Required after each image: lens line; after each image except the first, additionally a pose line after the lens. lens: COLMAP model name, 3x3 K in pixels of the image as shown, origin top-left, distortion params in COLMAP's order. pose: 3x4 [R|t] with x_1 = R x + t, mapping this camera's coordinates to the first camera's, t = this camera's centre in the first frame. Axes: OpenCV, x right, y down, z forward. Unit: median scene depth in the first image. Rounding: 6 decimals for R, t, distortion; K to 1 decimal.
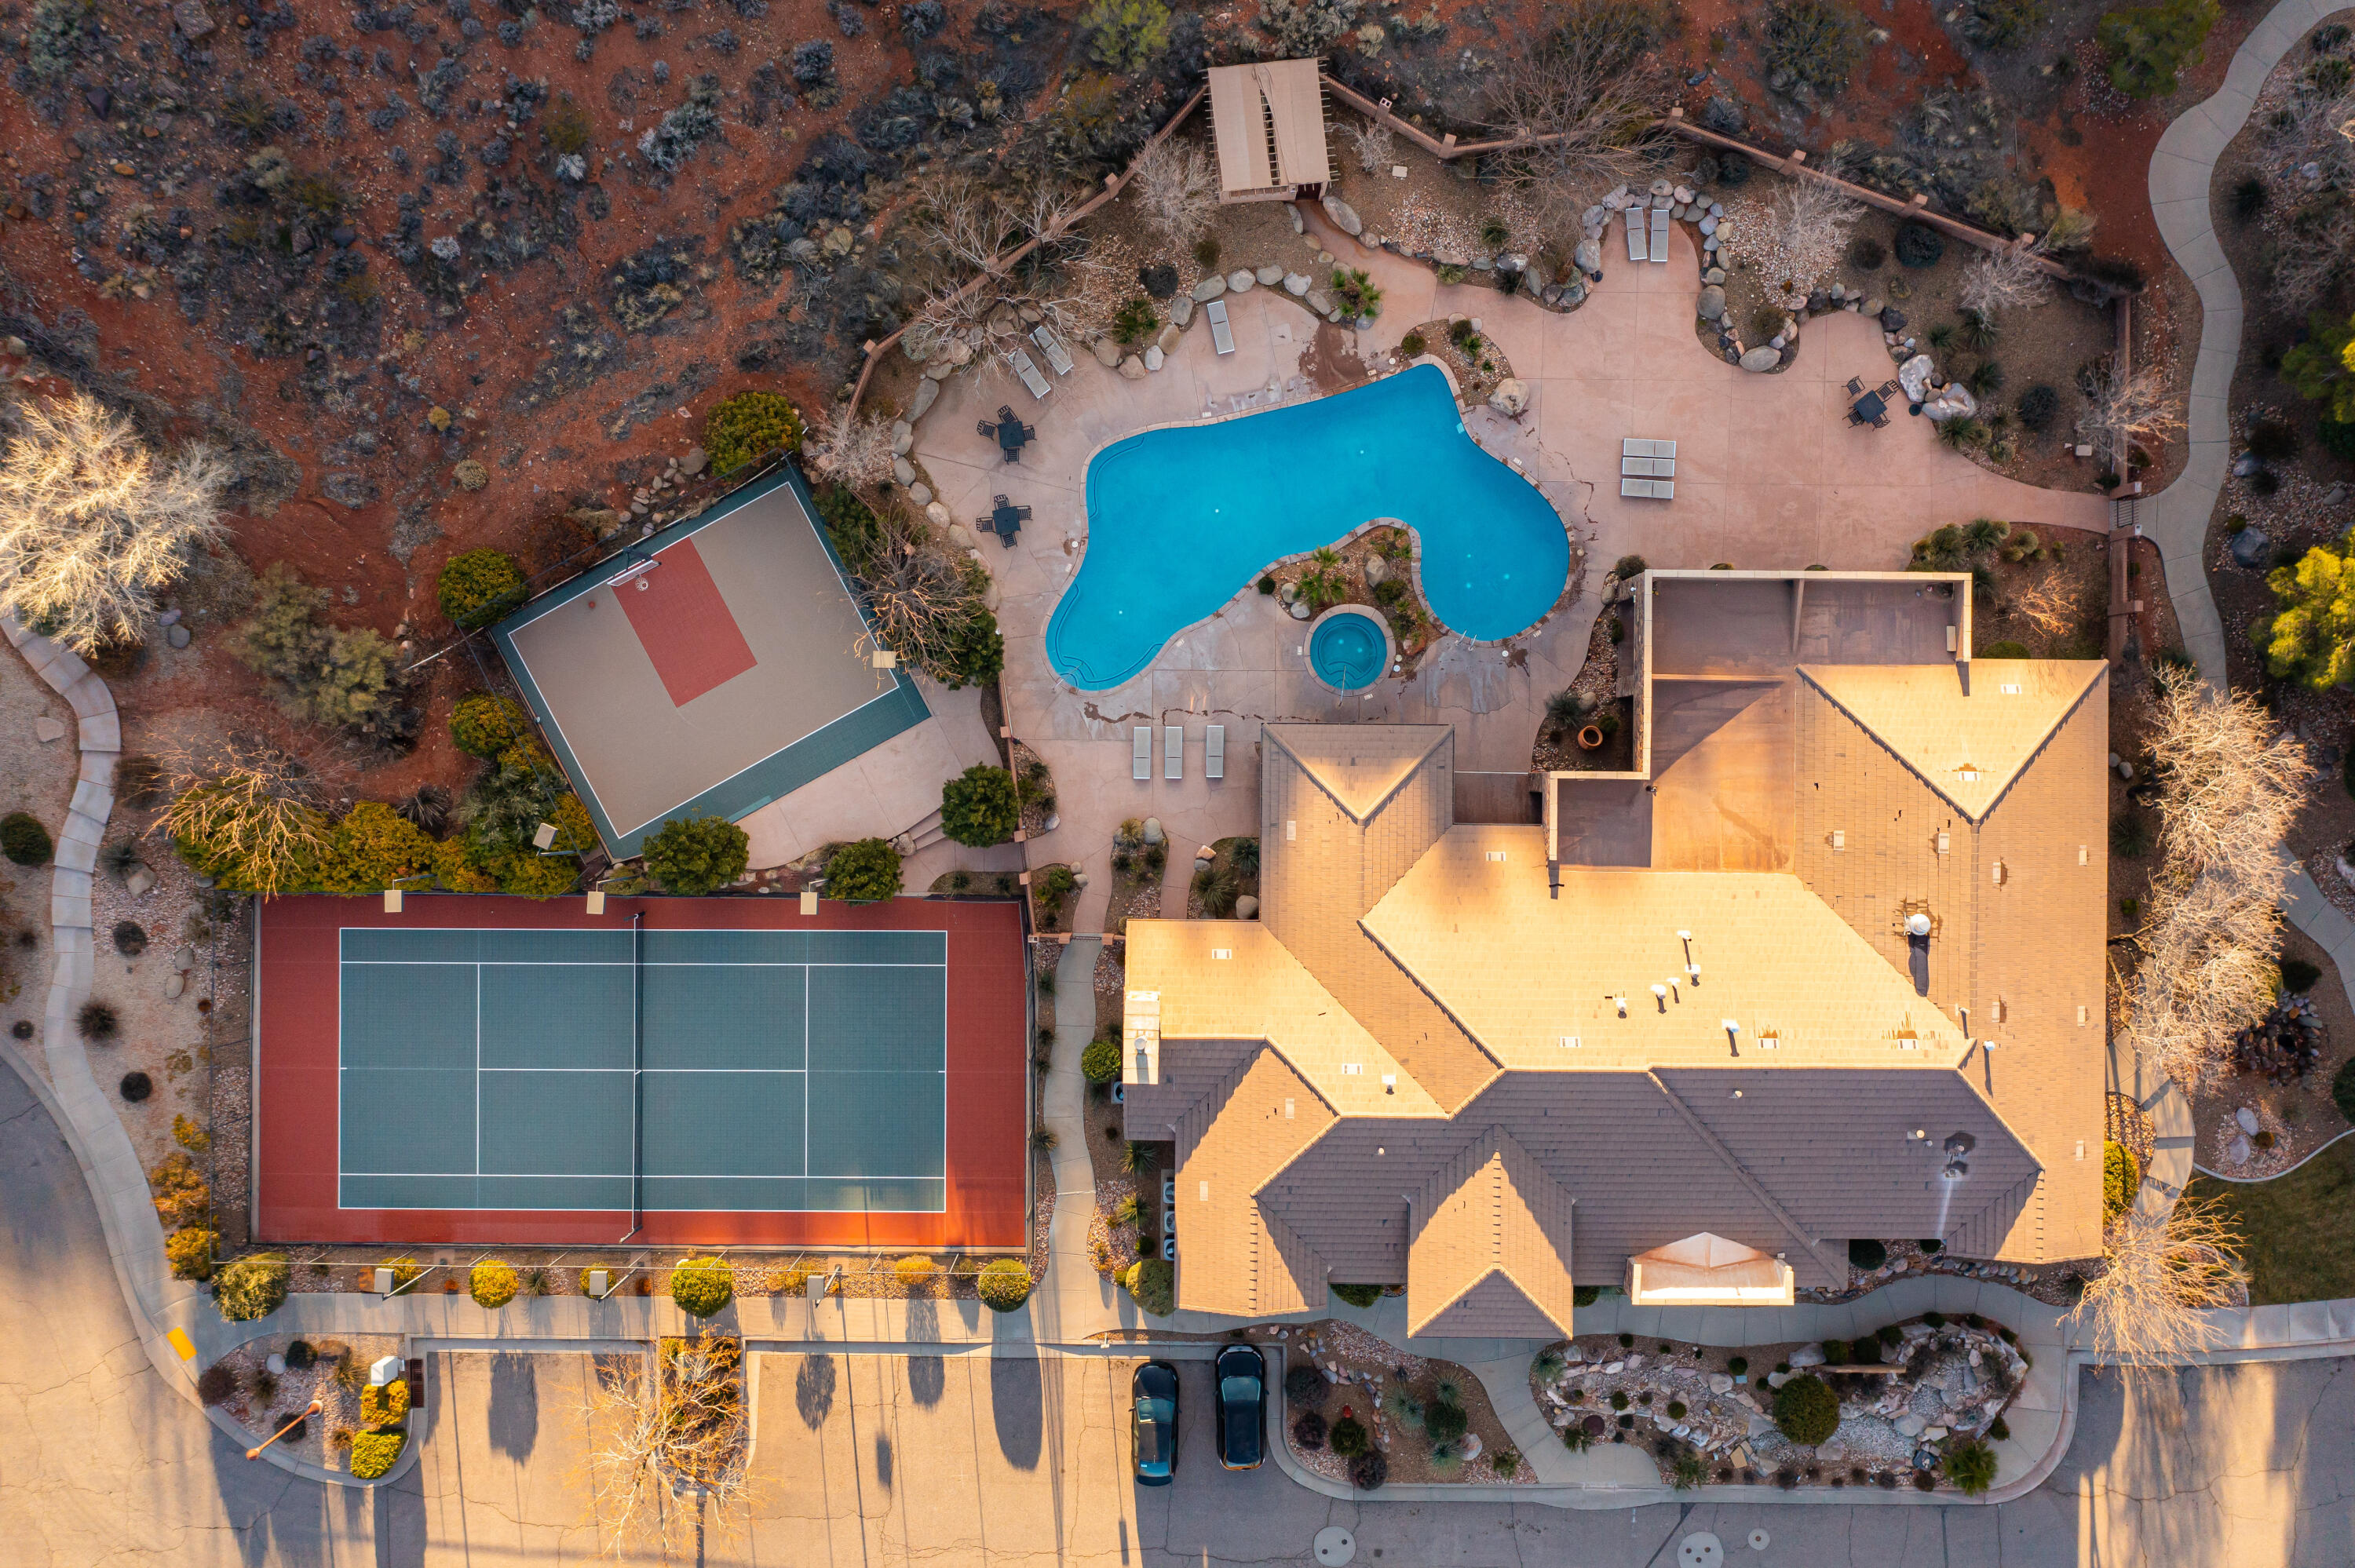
lens RADIAL K [[1900.0, 0, 1181.7], [0, 1900.0, 786.4], [0, 0, 1]] dist [-0.012000, 0.015849]
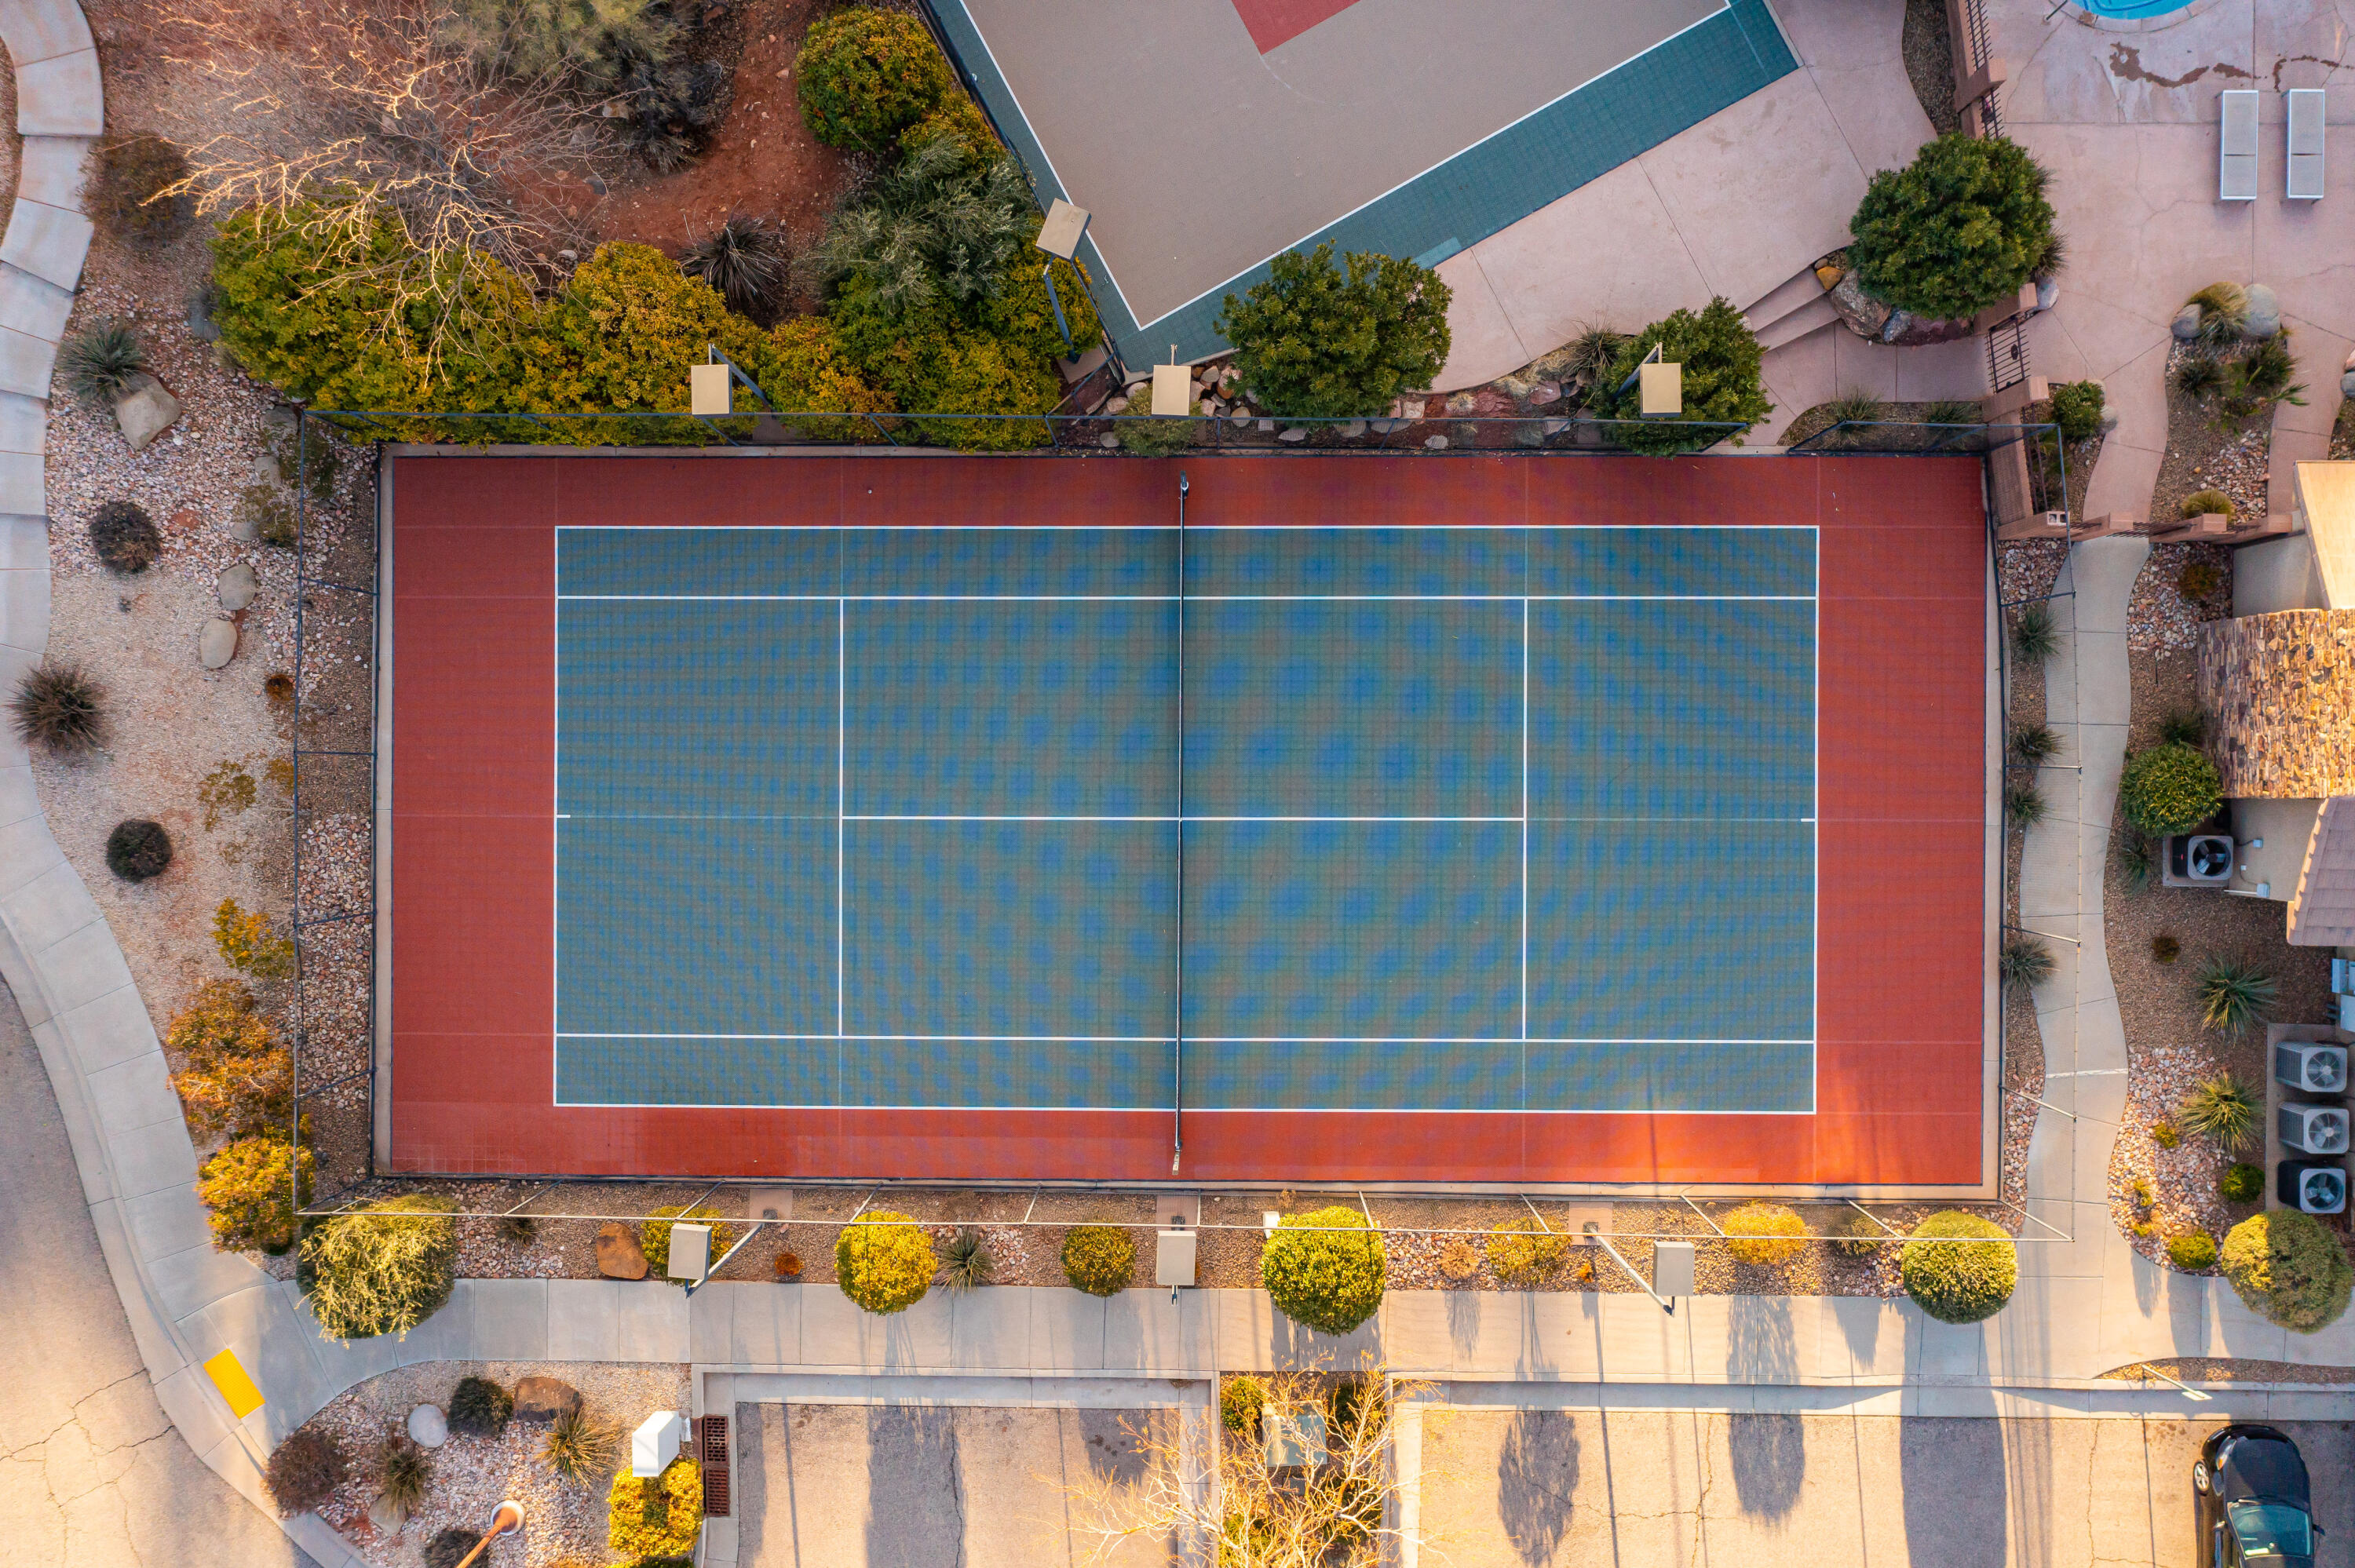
lens RADIAL K [[1900.0, 0, 1175.5], [0, 1900.0, 780.9], [0, 0, 1]] dist [-0.012000, 0.015849]
pose [[0.999844, -0.001897, -0.017539, -0.278672], [0.001927, 0.999997, 0.001701, 0.139909], [0.017535, -0.001735, 0.999845, 0.520930]]
